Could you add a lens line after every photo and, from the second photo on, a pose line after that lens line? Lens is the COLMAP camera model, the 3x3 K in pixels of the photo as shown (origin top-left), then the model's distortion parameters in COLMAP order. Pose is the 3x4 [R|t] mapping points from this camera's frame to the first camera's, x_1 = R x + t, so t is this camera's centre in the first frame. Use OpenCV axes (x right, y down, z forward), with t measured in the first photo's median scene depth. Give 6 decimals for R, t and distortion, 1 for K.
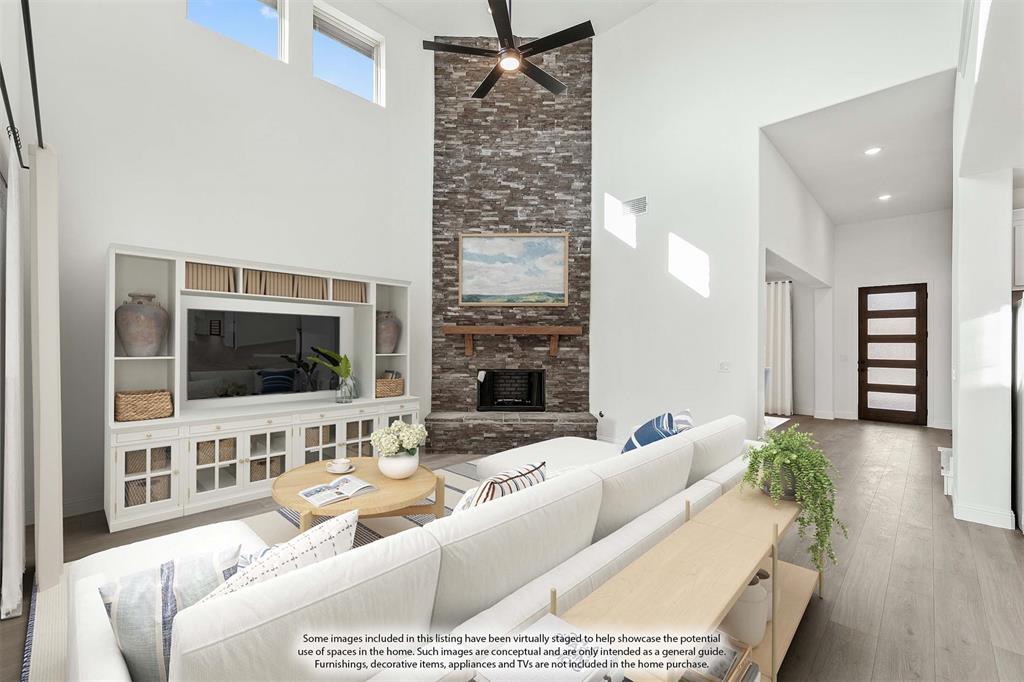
lens RADIAL K [[424.9, 0, 512.0], [0, 424.9, 341.0], [0, 0, 1]] dist [-0.000082, 0.000136]
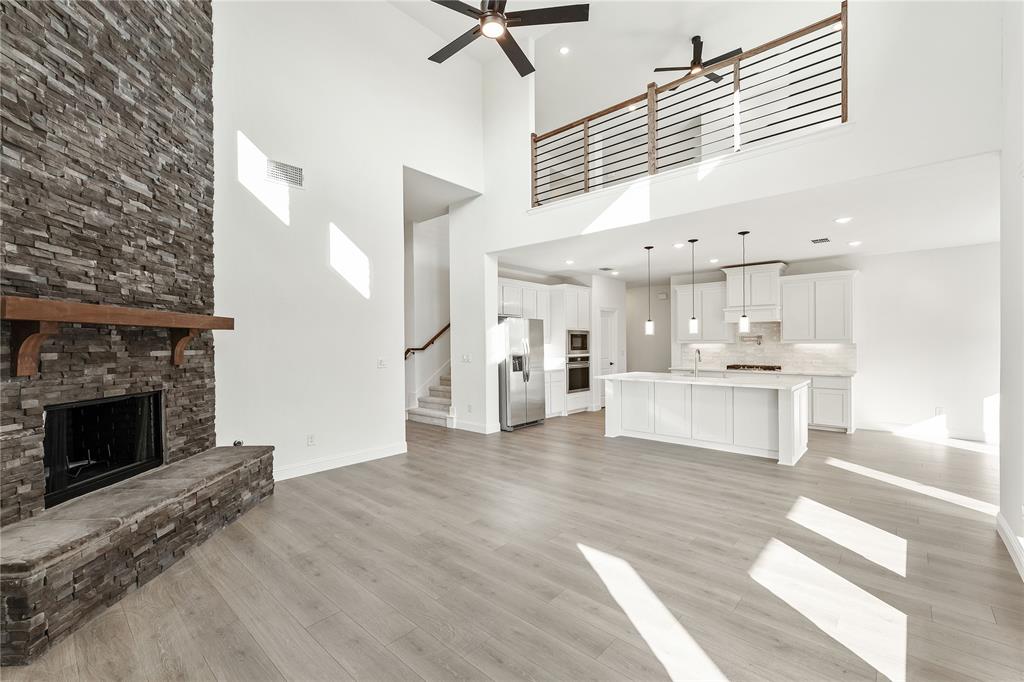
lens RADIAL K [[434.9, 0, 513.6], [0, 434.9, 343.5], [0, 0, 1]] dist [-0.000306, 0.000033]
pose [[-0.043204, -0.005012, 0.999054, -0.518697], [-0.000092, 0.999987, 0.005013, 0.002423], [-0.999066, 0.000124, -0.043204, 0.562764]]
